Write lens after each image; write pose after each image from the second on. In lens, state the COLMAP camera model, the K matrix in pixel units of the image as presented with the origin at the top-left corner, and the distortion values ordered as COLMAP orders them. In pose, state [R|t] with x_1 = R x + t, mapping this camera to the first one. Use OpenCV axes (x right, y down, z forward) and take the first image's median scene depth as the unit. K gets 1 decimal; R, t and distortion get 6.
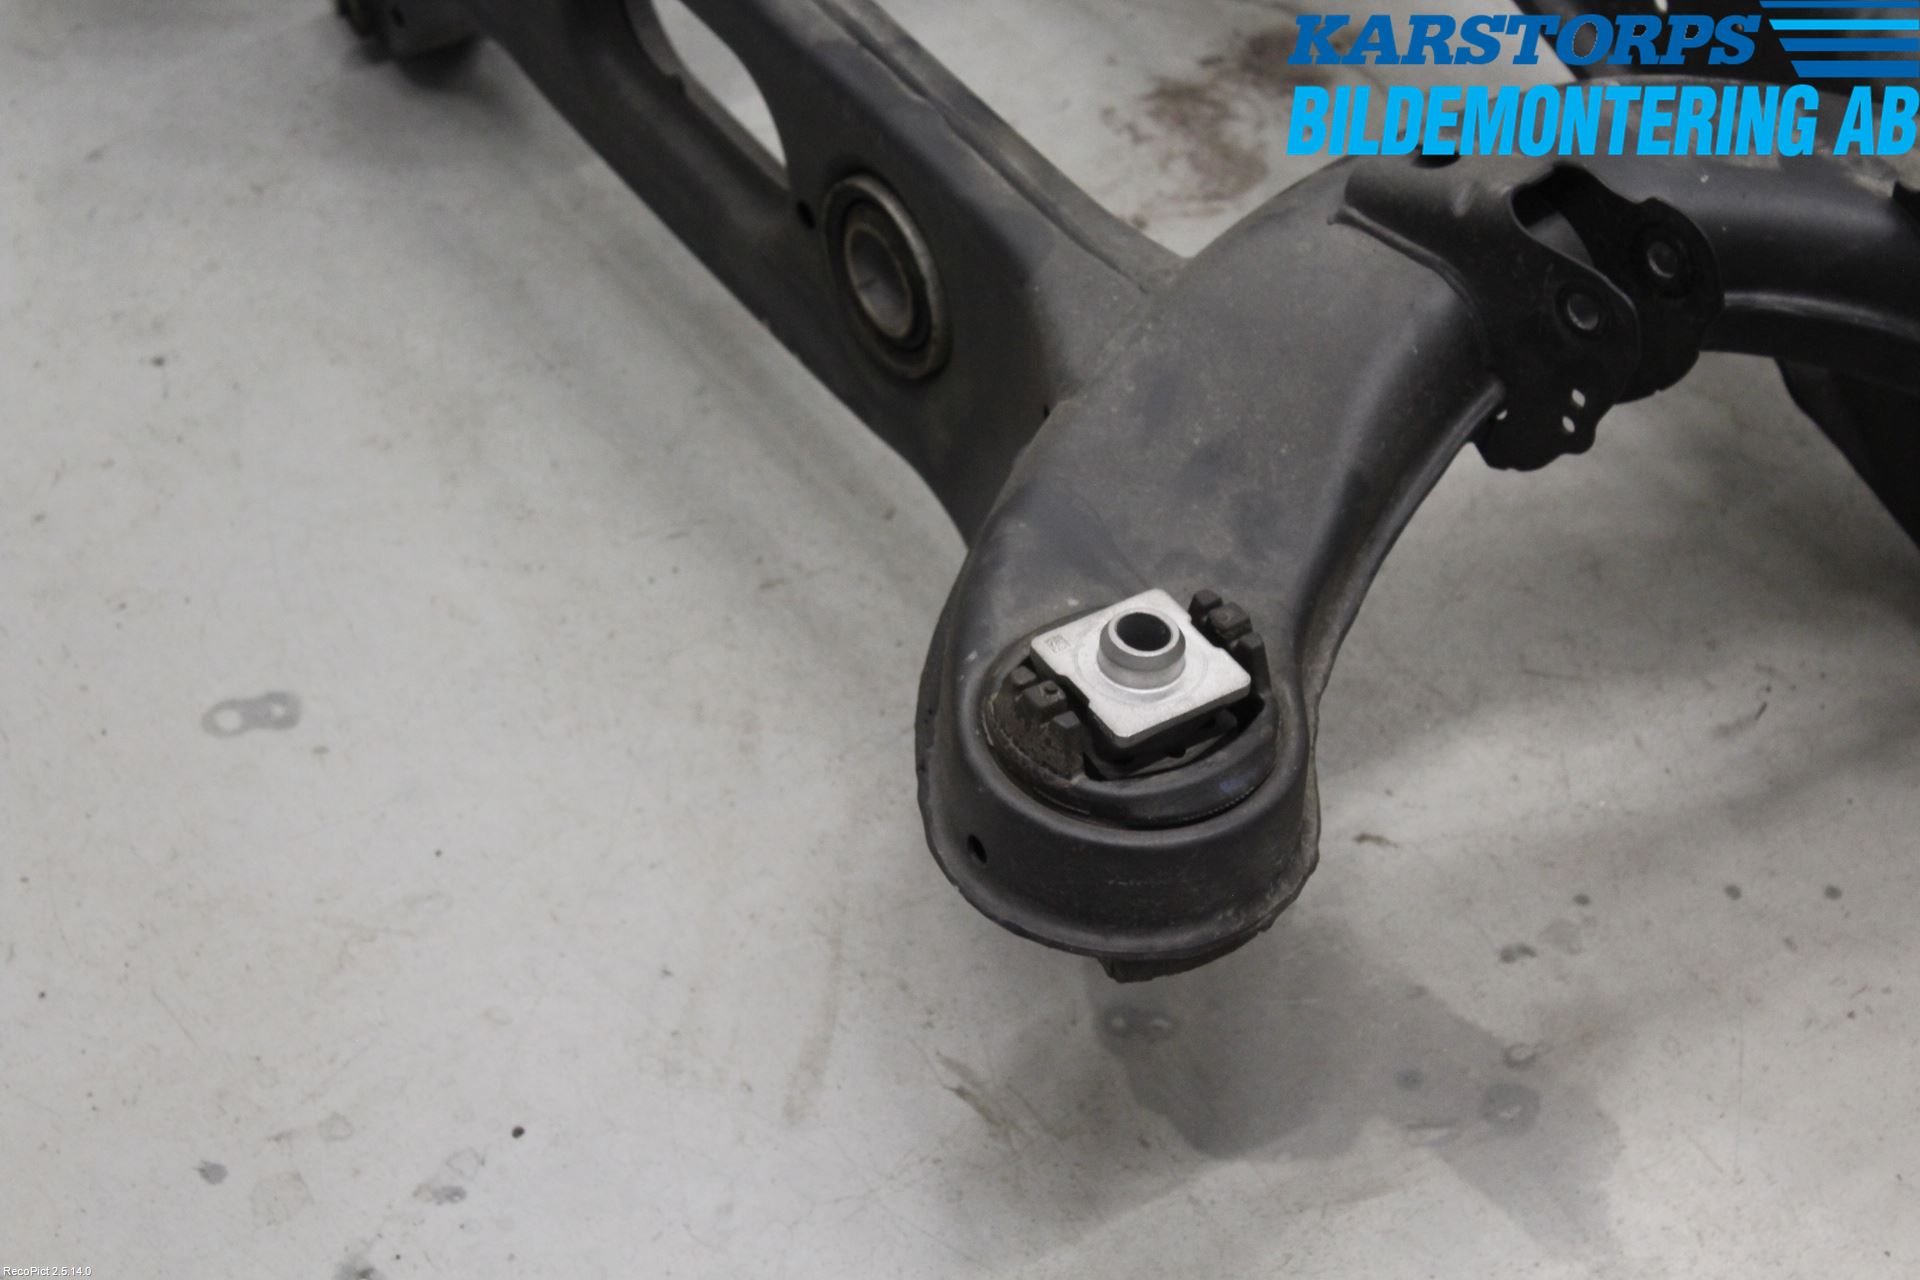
lens RADIAL K [[4447.2, 0, 962.8], [0, 4447.2, 638.2], [0, 0, 1]] dist [0.051227, 0.000000]
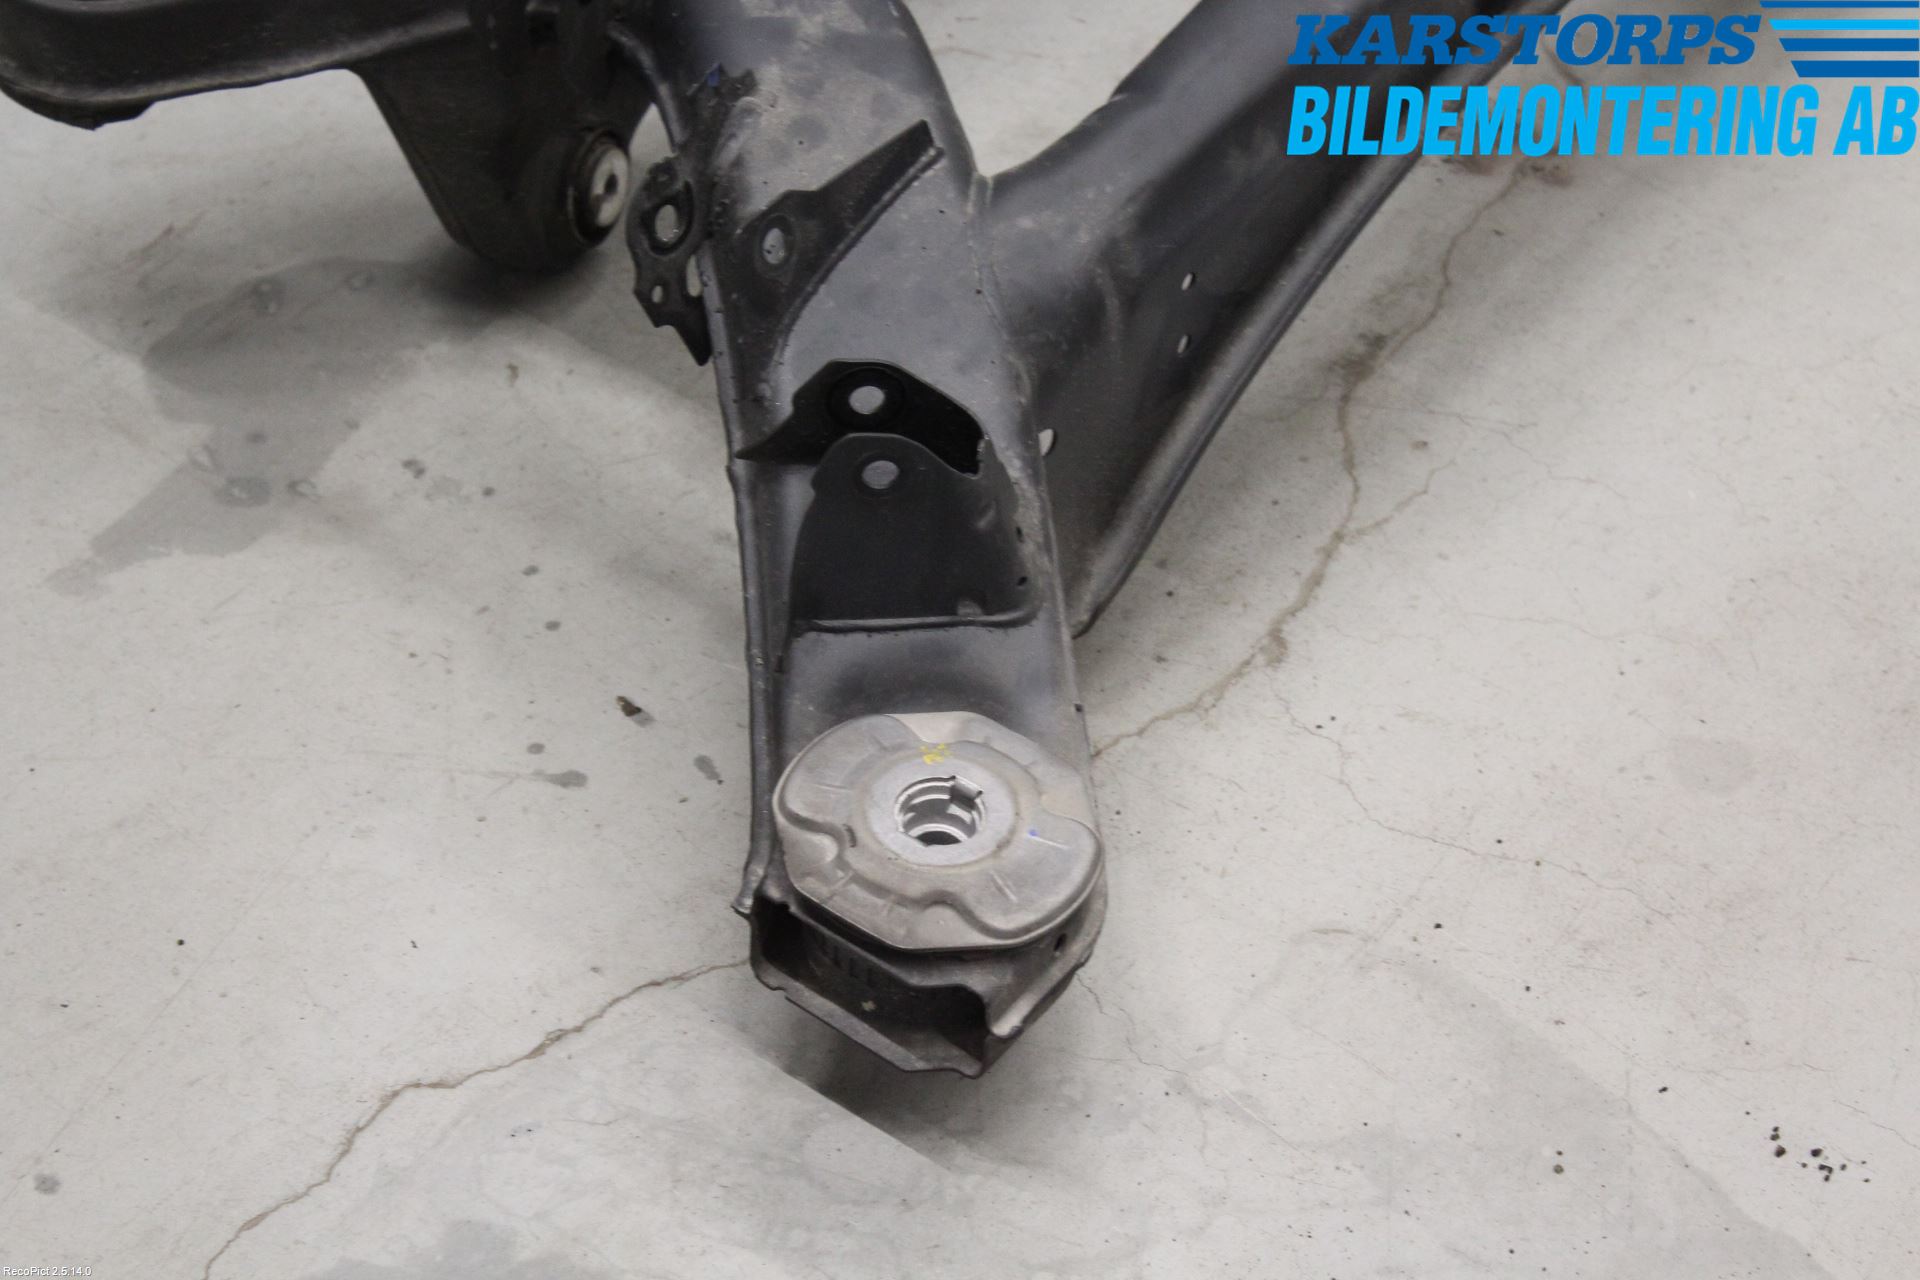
lens RADIAL K [[4447.2, 0, 958.6], [0, 4447.2, 639.6], [0, 0, 1]] dist [0.051227, 0.000000]
pose [[0.330616, 0.638012, -0.695438, 1.013129], [-0.656805, 0.684696, 0.315909, -0.362389], [0.677717, 0.352323, 0.645421, 0.349369]]
